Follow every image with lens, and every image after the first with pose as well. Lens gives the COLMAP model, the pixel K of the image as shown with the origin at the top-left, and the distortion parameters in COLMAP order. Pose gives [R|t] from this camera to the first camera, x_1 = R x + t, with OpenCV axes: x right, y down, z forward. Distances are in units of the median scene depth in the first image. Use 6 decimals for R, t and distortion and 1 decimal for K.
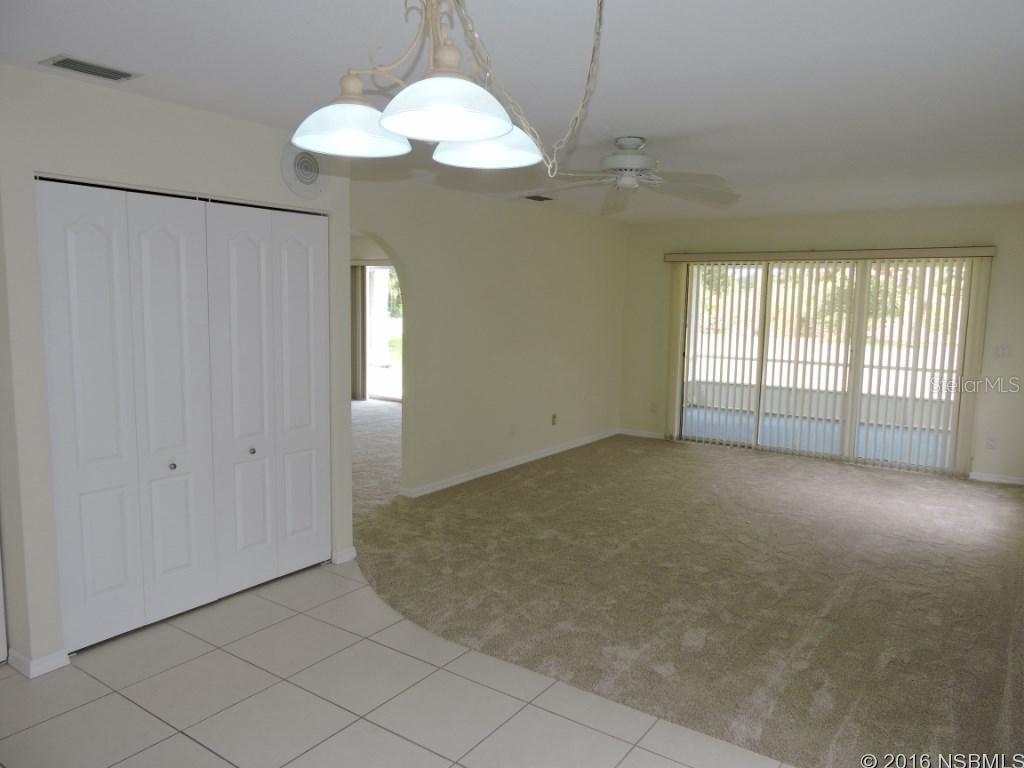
lens RADIAL K [[750.6, 0, 512.0], [0, 750.6, 384.0], [0, 0, 1]] dist [-0.060504, -0.002636]
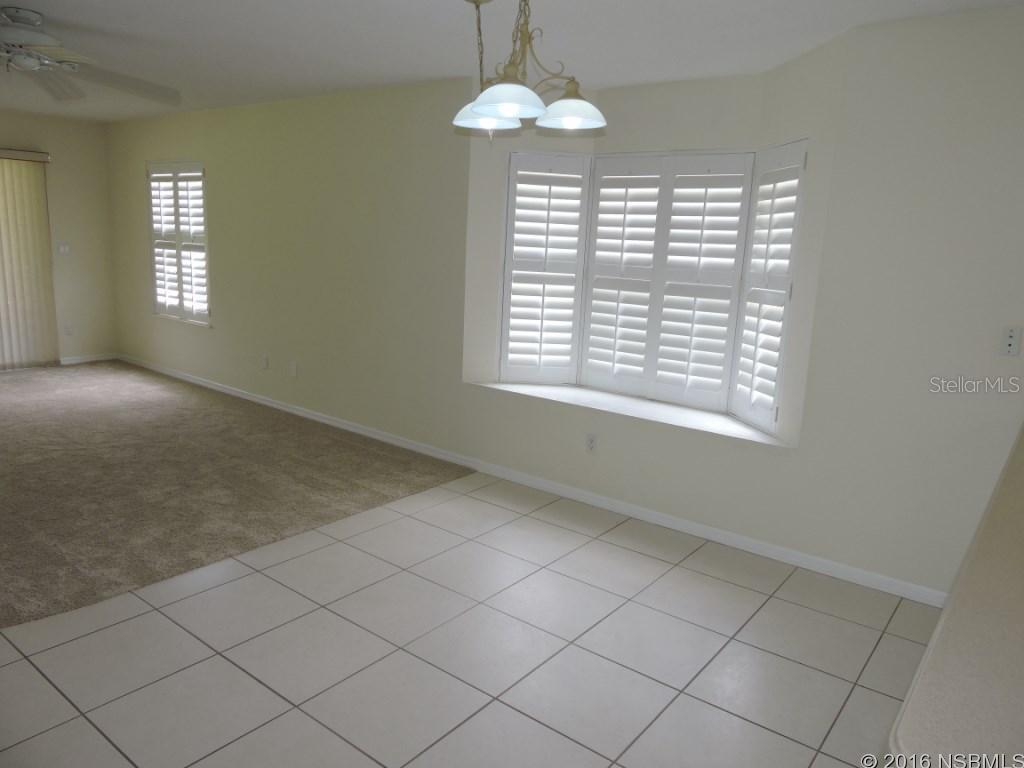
lens RADIAL K [[729.8, 0, 512.0], [0, 729.8, 384.0], [0, 0, 1]] dist [0.005221, -0.011896]
pose [[0.050789, -0.220694, 0.974020, -0.715842], [0.082566, 0.972868, 0.216128, -0.043169], [-0.995291, 0.069444, 0.067633, 0.377175]]
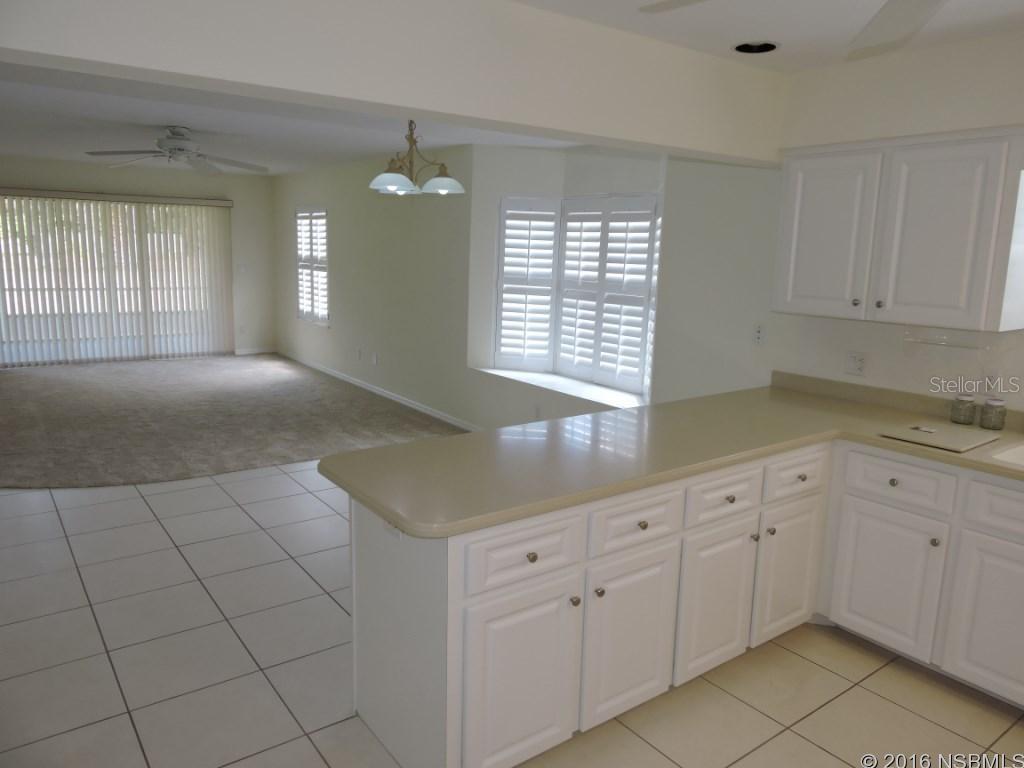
lens RADIAL K [[726.8, 0, 511.1], [0, 726.8, 389.9], [0, 0, 1]] dist [0.003948, -0.002148]
pose [[0.309397, -0.199008, 0.929876, -1.023632], [0.094663, 0.979445, 0.178120, -0.022374], [-0.946209, 0.032915, 0.321876, -0.065921]]
